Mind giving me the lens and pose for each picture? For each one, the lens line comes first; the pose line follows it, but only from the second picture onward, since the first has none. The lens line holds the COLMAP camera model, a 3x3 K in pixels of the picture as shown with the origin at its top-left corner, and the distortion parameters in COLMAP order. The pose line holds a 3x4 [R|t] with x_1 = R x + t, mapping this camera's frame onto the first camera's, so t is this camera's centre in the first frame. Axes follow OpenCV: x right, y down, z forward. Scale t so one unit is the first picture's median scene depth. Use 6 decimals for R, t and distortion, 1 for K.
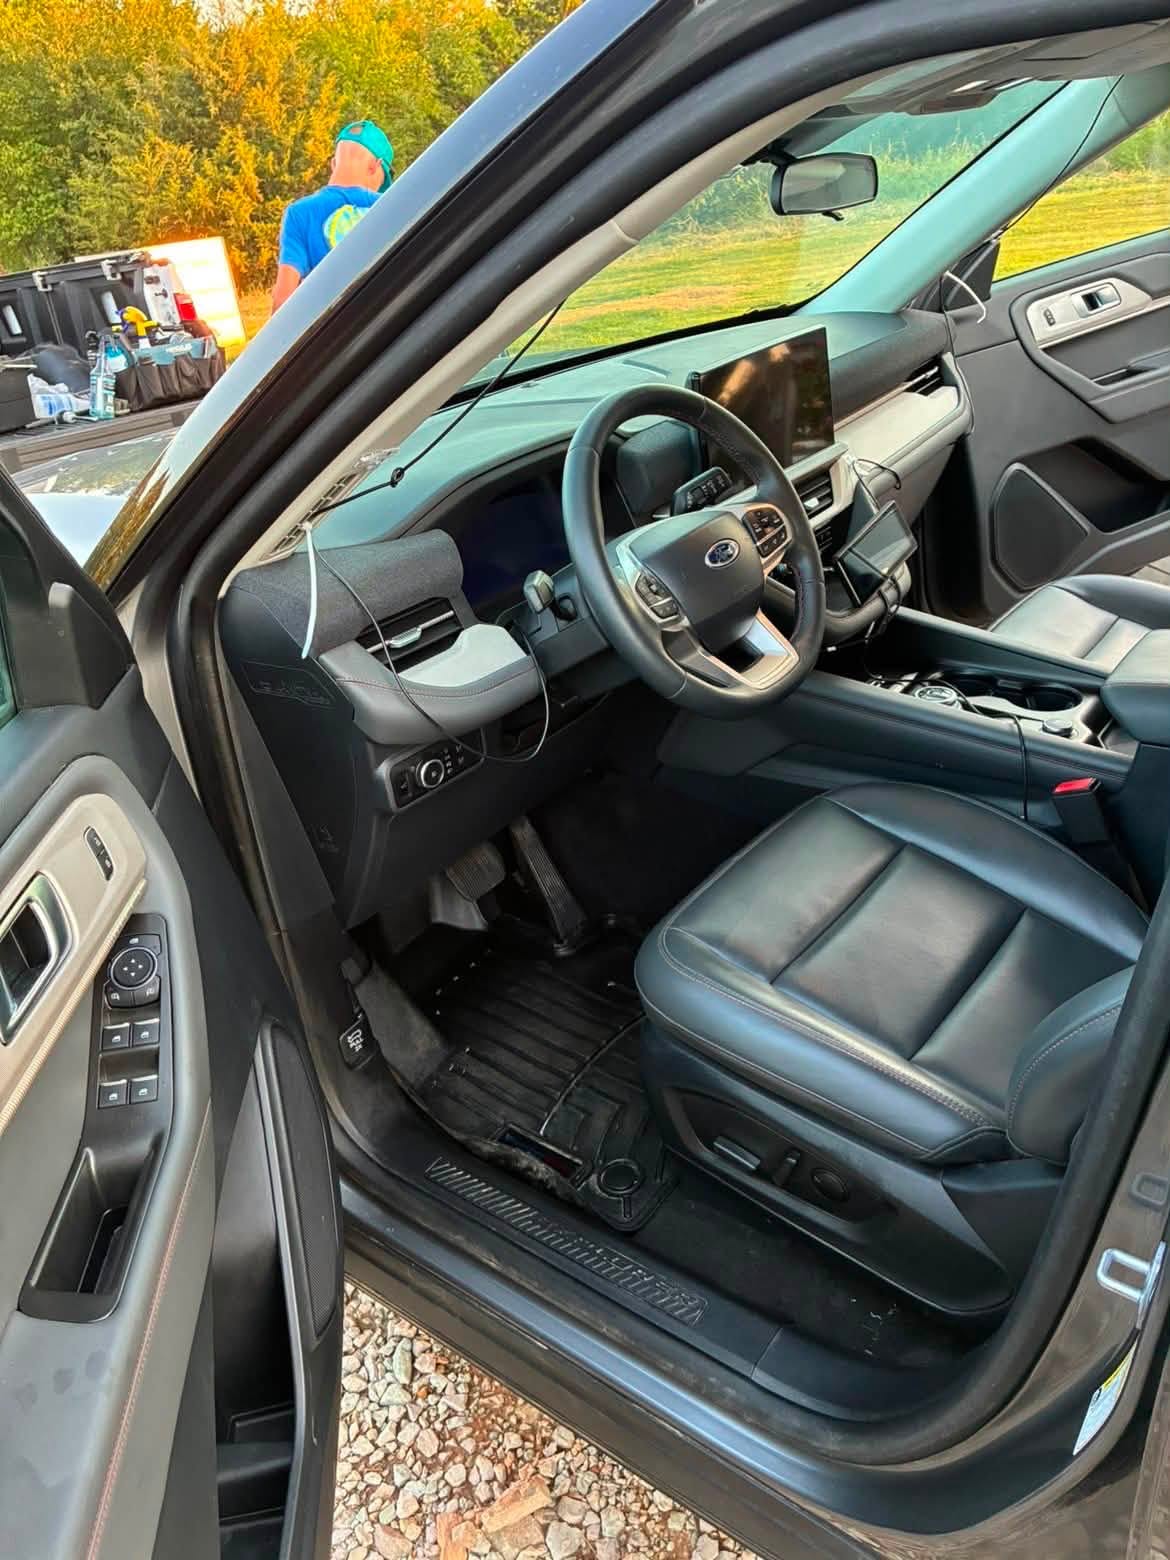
lens RADIAL K [[1101.2, 0, 578.2], [0, 1101.2, 776.5], [0, 0, 1]] dist [0.042236, -0.067625]
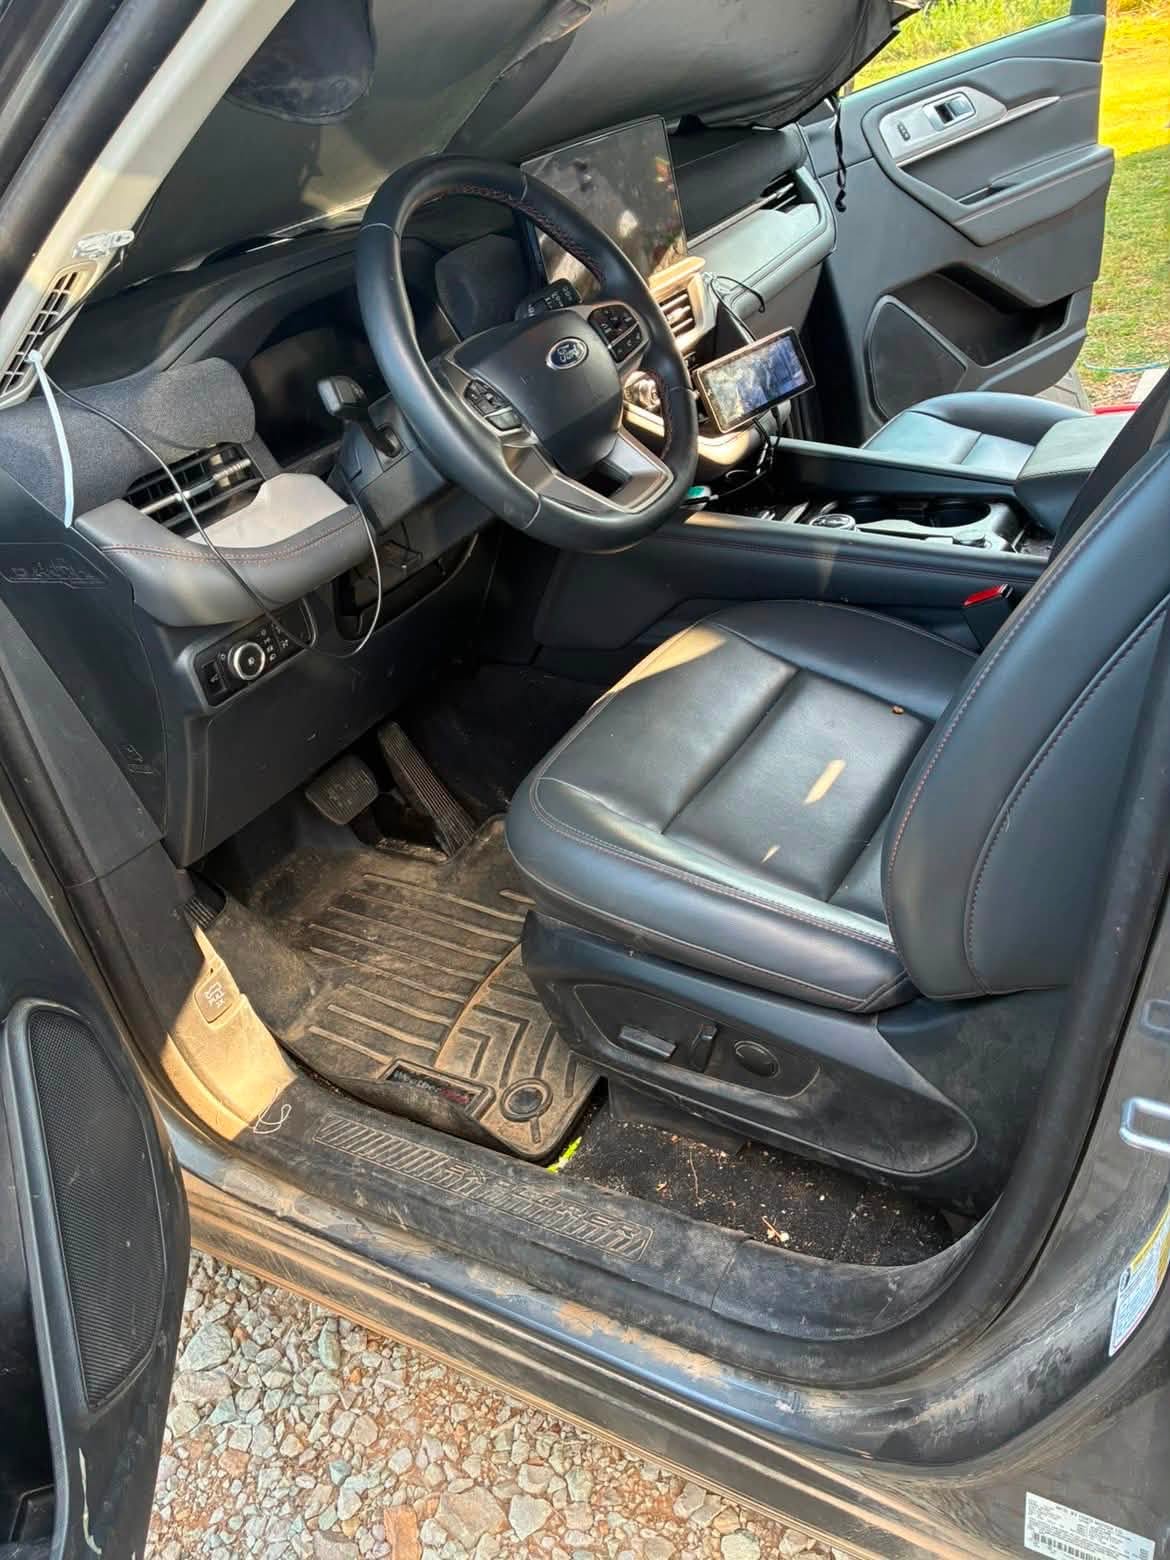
lens RADIAL K [[1101.2, 0, 578.2], [0, 1101.2, 776.5], [0, 0, 1]] dist [0.042236, -0.067625]
pose [[0.989092, -0.123798, 0.079817, 0.027733], [0.119531, 0.991238, 0.056209, 0.054585], [-0.086077, -0.046055, 0.995223, 0.131112]]
